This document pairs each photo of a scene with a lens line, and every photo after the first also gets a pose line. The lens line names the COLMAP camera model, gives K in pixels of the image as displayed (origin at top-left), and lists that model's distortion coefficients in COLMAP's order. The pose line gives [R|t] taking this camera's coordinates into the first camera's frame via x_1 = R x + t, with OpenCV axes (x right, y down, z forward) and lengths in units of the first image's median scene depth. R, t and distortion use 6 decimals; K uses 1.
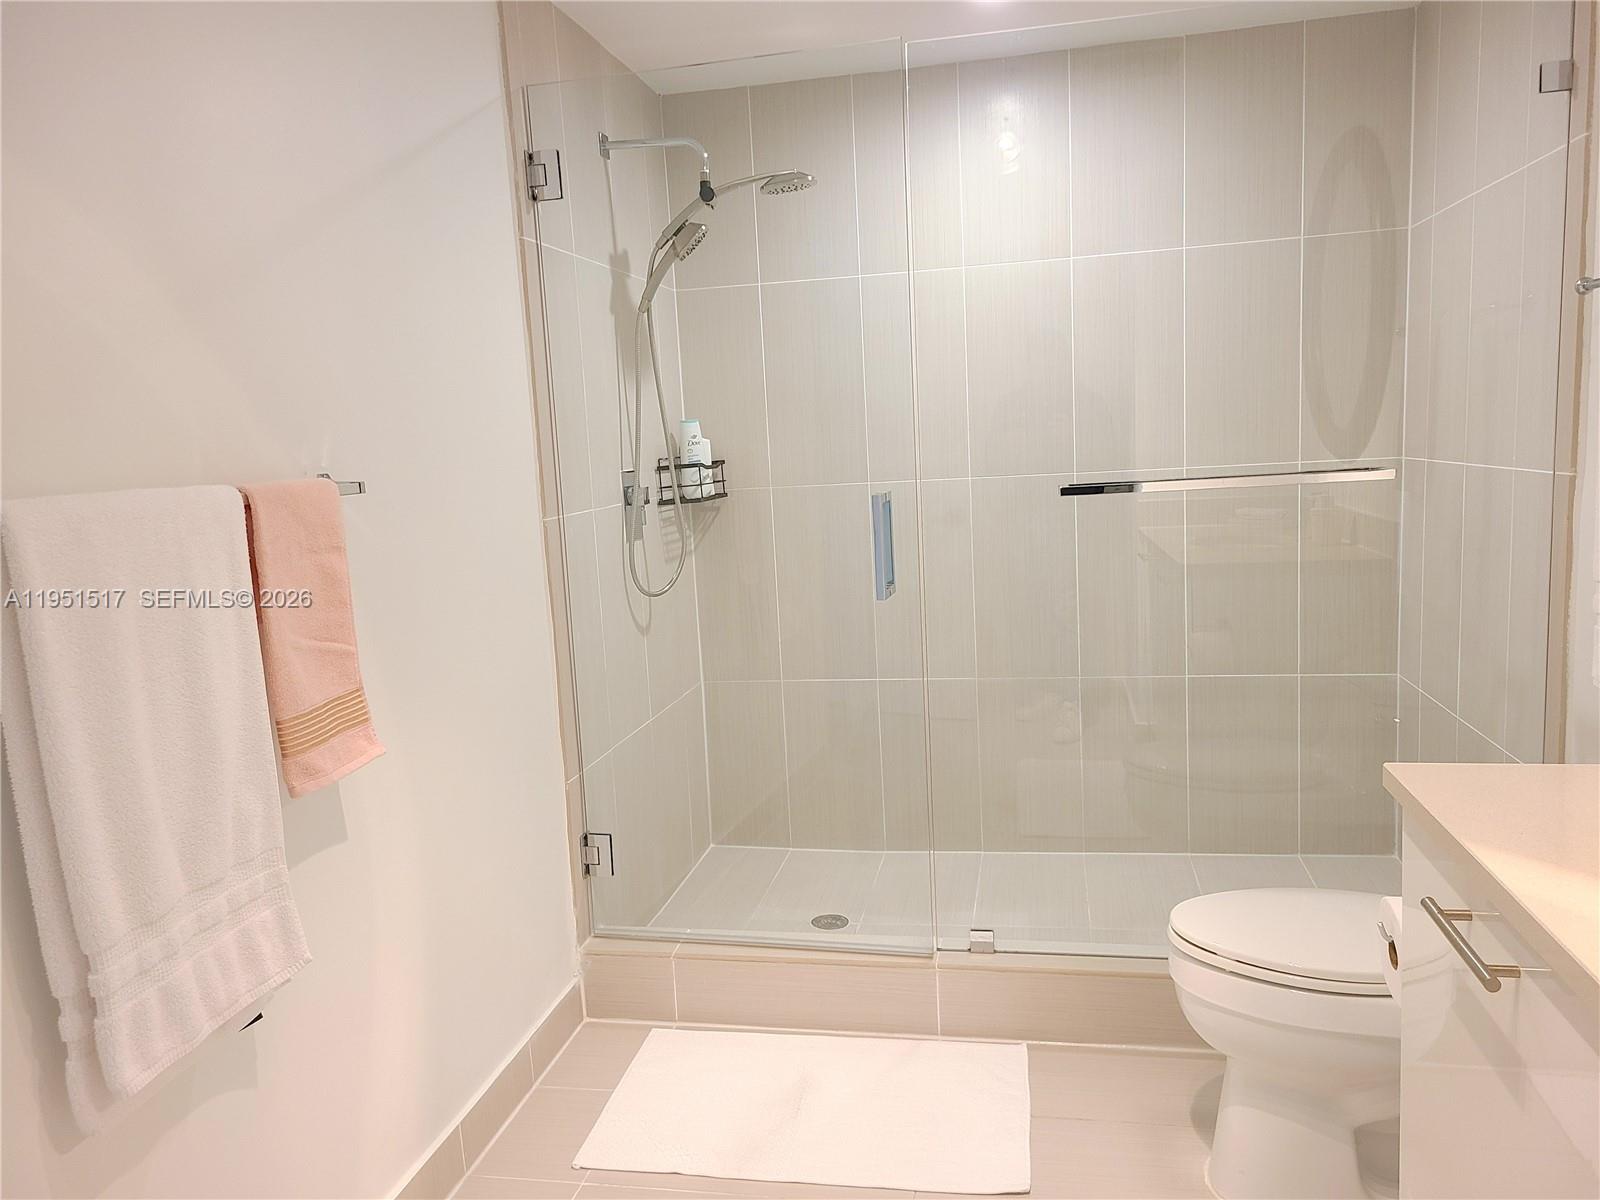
lens RADIAL K [[1203.7, 0, 794.0], [0, 1203.7, 598.9], [0, 0, 1]] dist [0.054593, -0.040392]
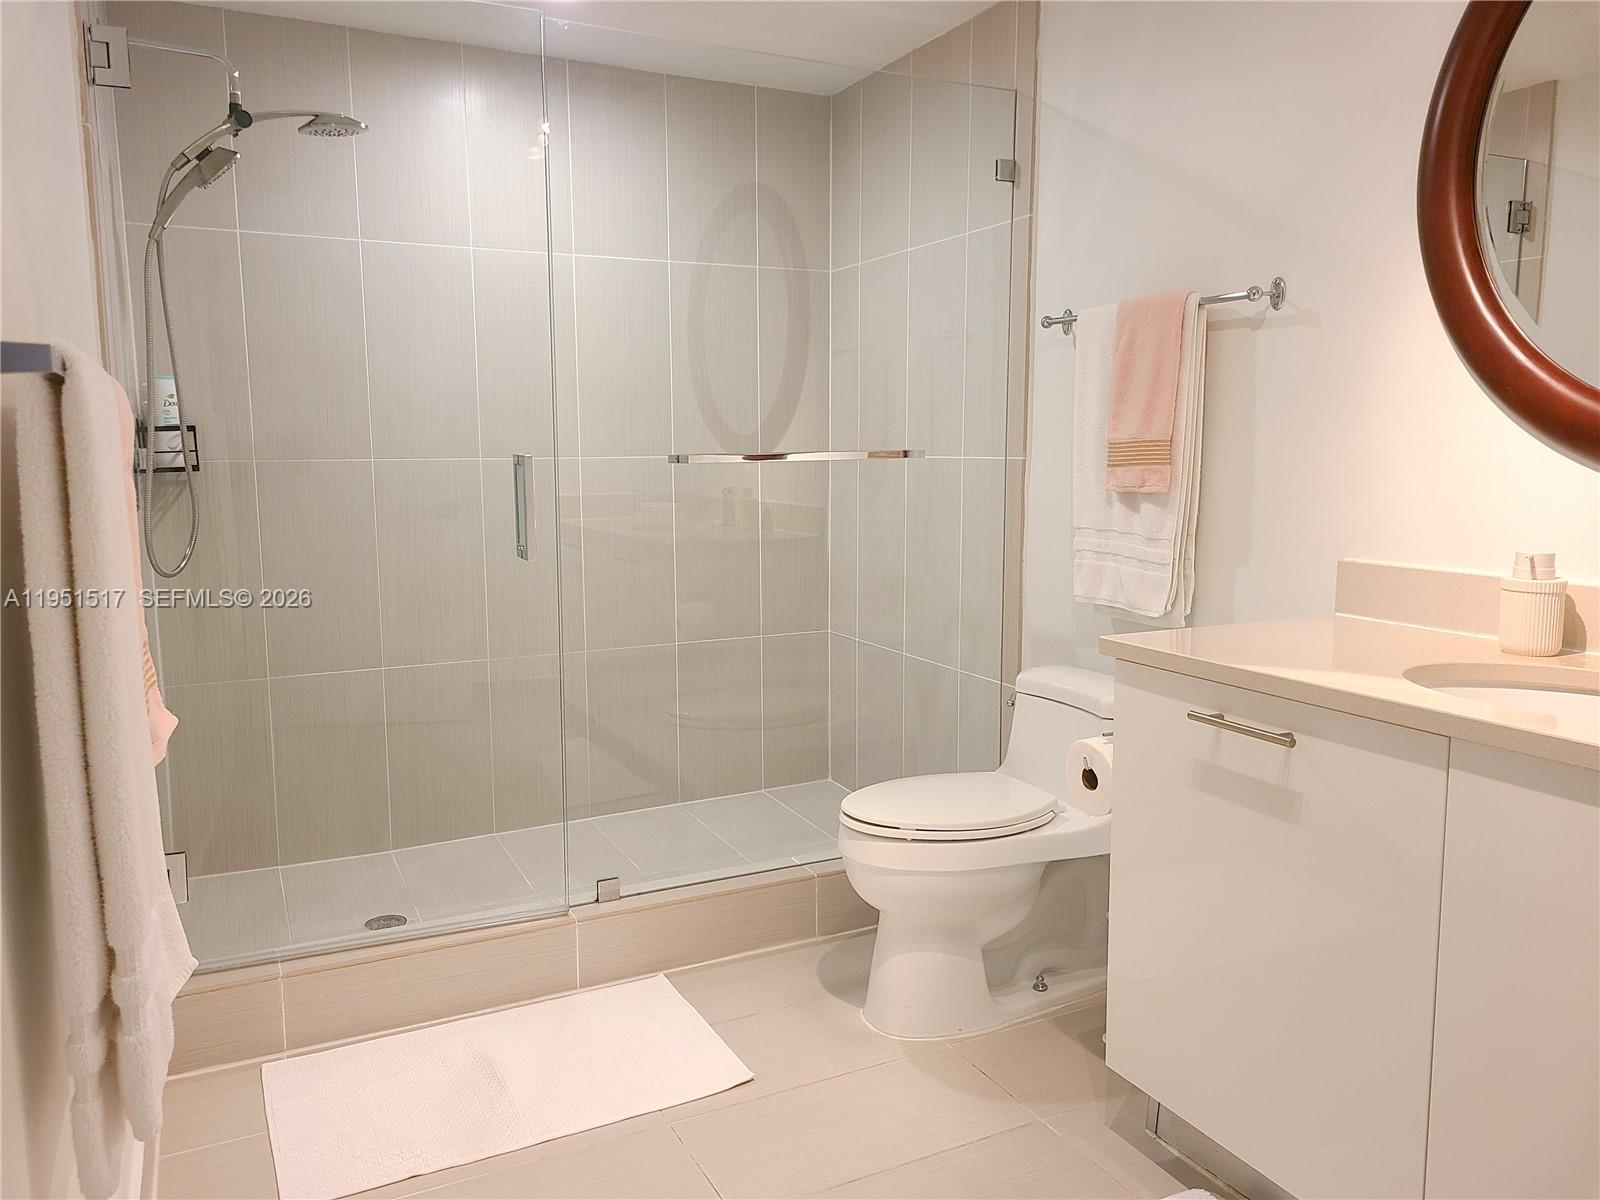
lens RADIAL K [[1203.7, 0, 794.0], [0, 1203.7, 598.9], [0, 0, 1]] dist [0.054593, -0.040392]
pose [[0.789874, -0.030852, 0.612492, -0.341926], [0.046472, 0.998873, -0.009617, 0.048254], [-0.611505, 0.036060, 0.790418, 0.066383]]
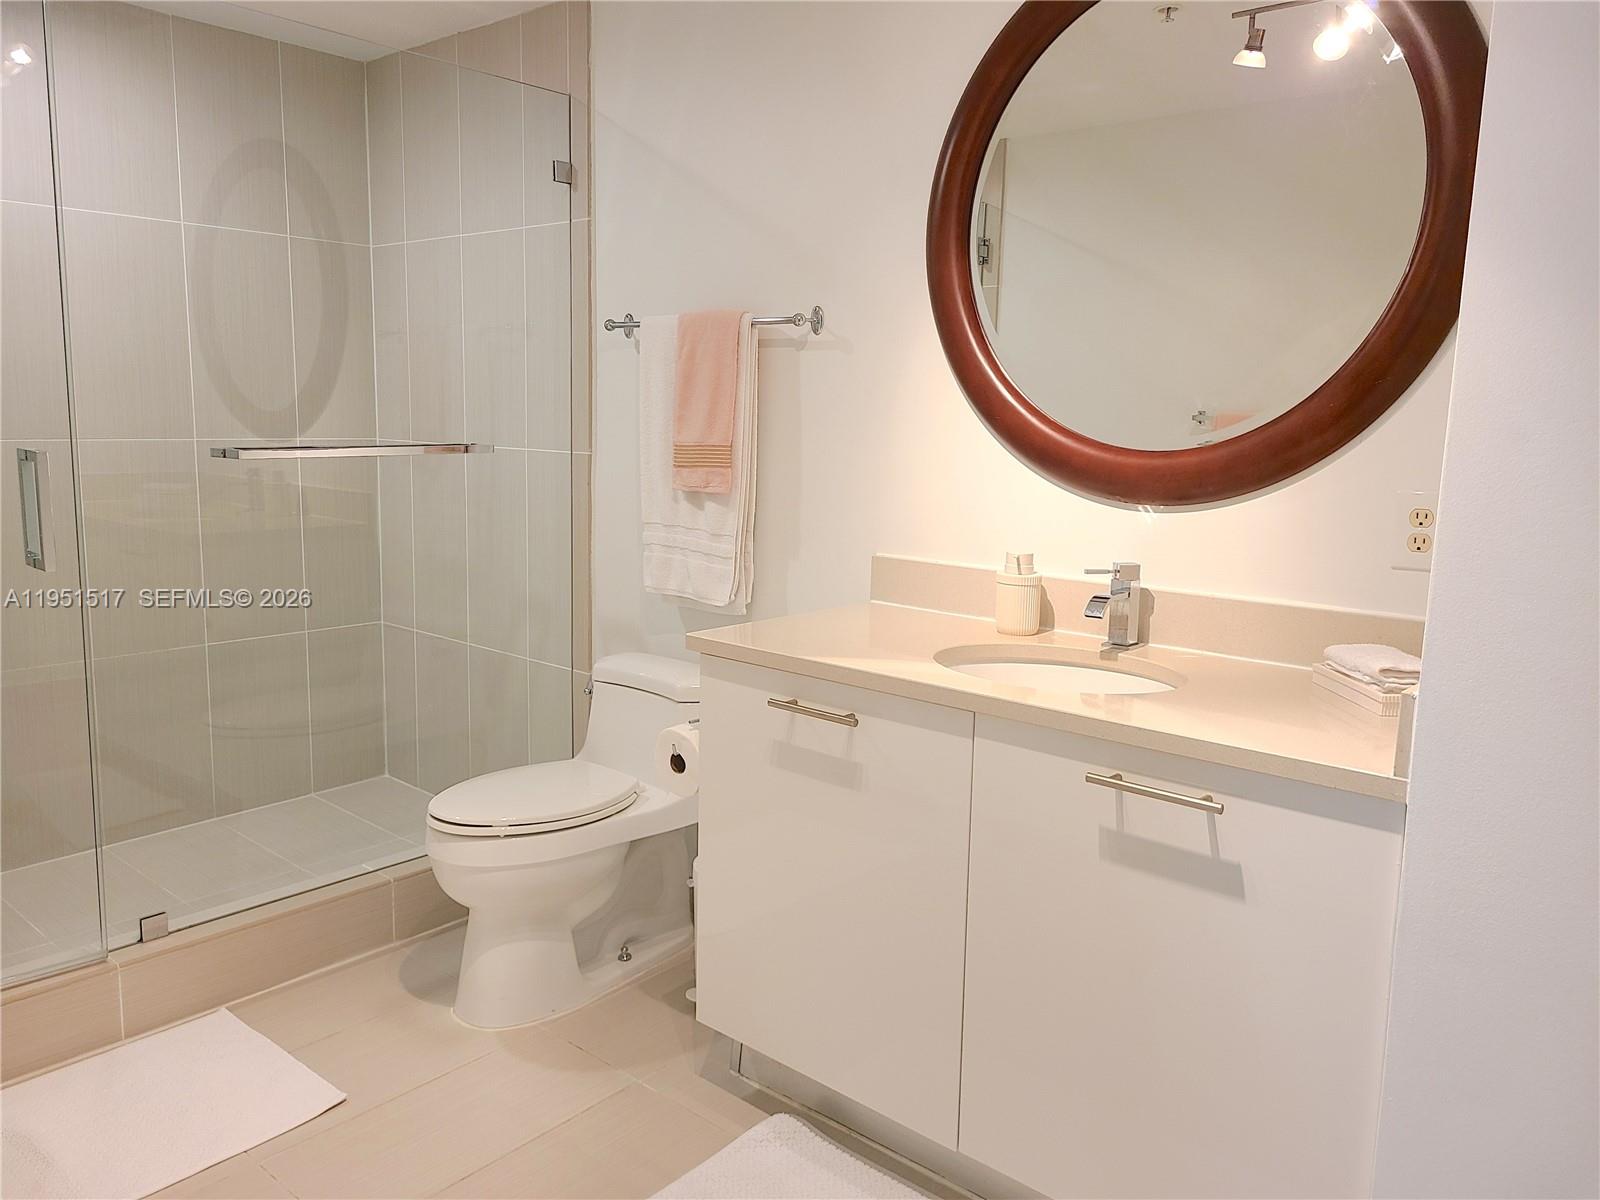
lens RADIAL K [[1212.2, 0, 809.3], [0, 1212.2, 585.5], [0, 0, 1]] dist [0.052780, -0.043010]
pose [[0.484110, -0.065704, 0.872537, -0.410870], [0.069971, 0.996890, 0.036247, 0.015995], [-0.872205, 0.043505, 0.487202, 0.067675]]
